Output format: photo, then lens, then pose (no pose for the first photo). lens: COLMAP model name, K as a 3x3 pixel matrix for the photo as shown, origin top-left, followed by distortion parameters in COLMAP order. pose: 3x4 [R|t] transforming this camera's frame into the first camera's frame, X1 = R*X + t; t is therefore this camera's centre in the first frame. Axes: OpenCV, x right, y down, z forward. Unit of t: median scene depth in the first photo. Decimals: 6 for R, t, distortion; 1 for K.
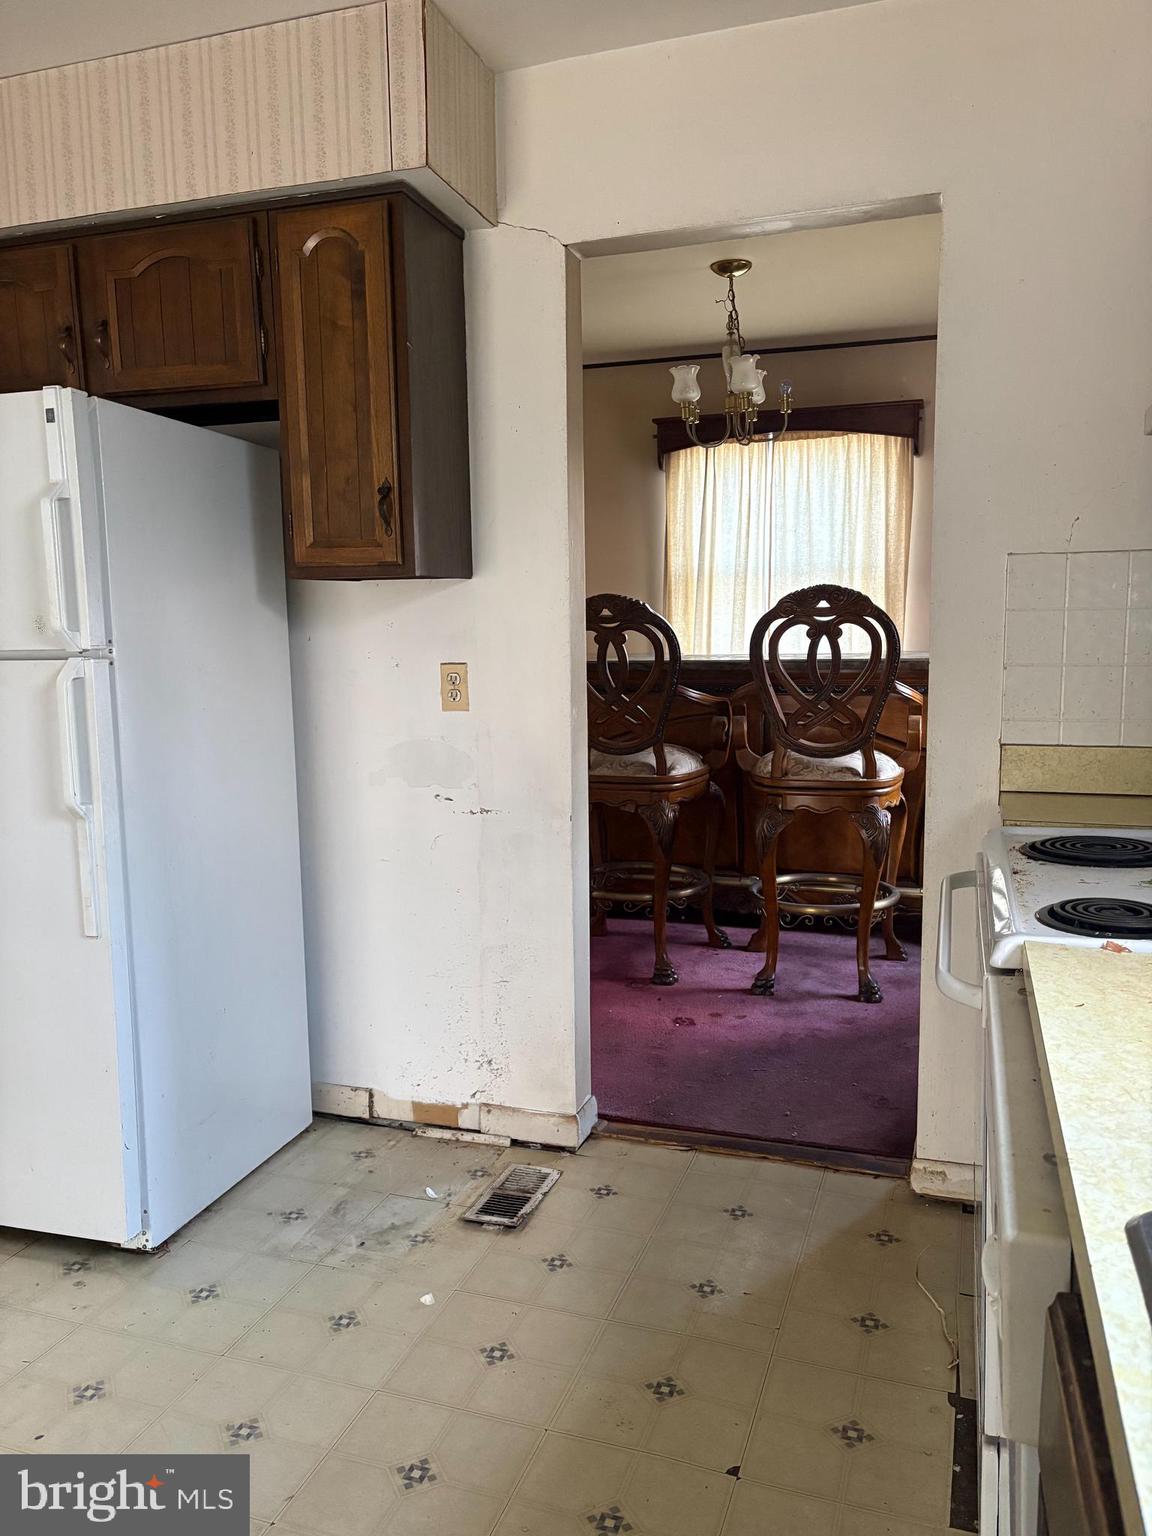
lens RADIAL K [[1166.0, 0, 573.8], [0, 1166.0, 765.8], [0, 0, 1]] dist [0.085122, -0.022980]
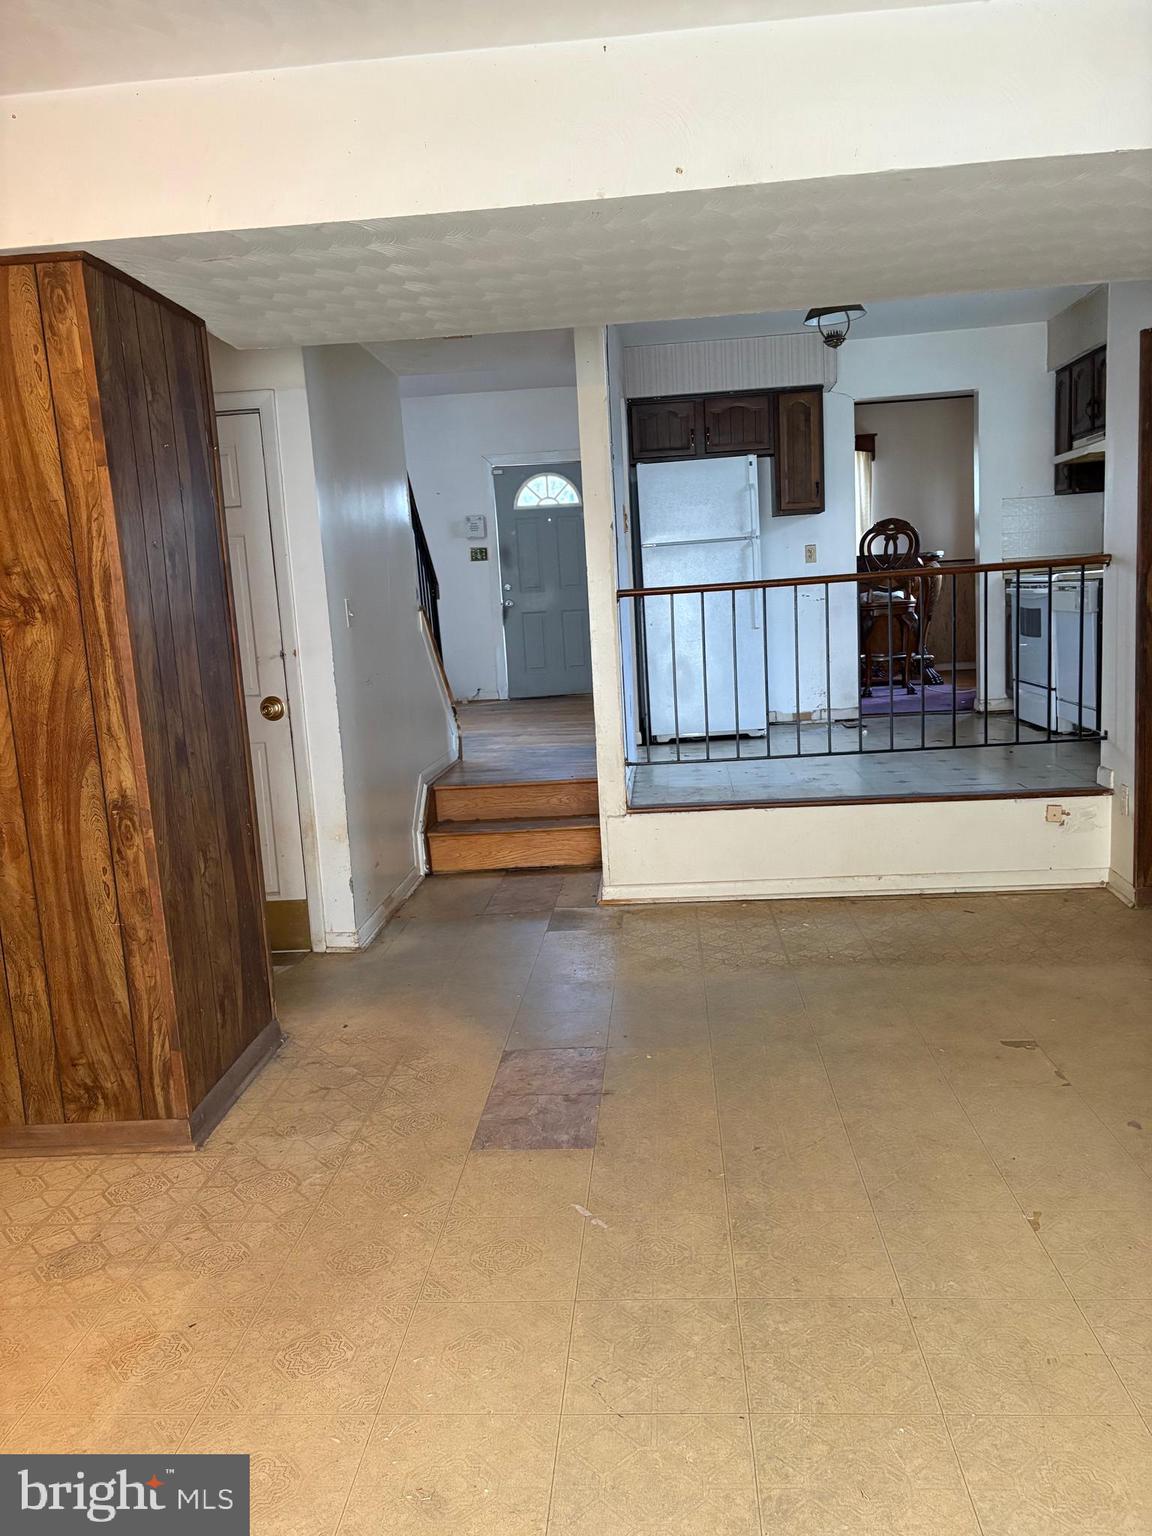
lens RADIAL K [[1166.0, 0, 578.9], [0, 1166.0, 768.1], [0, 0, 1]] dist [0.085122, -0.022980]
pose [[0.969392, -0.074901, 0.233815, -1.019963], [0.071685, 0.997179, 0.022233, 0.259640], [-0.234821, -0.004792, 0.972027, -1.213409]]
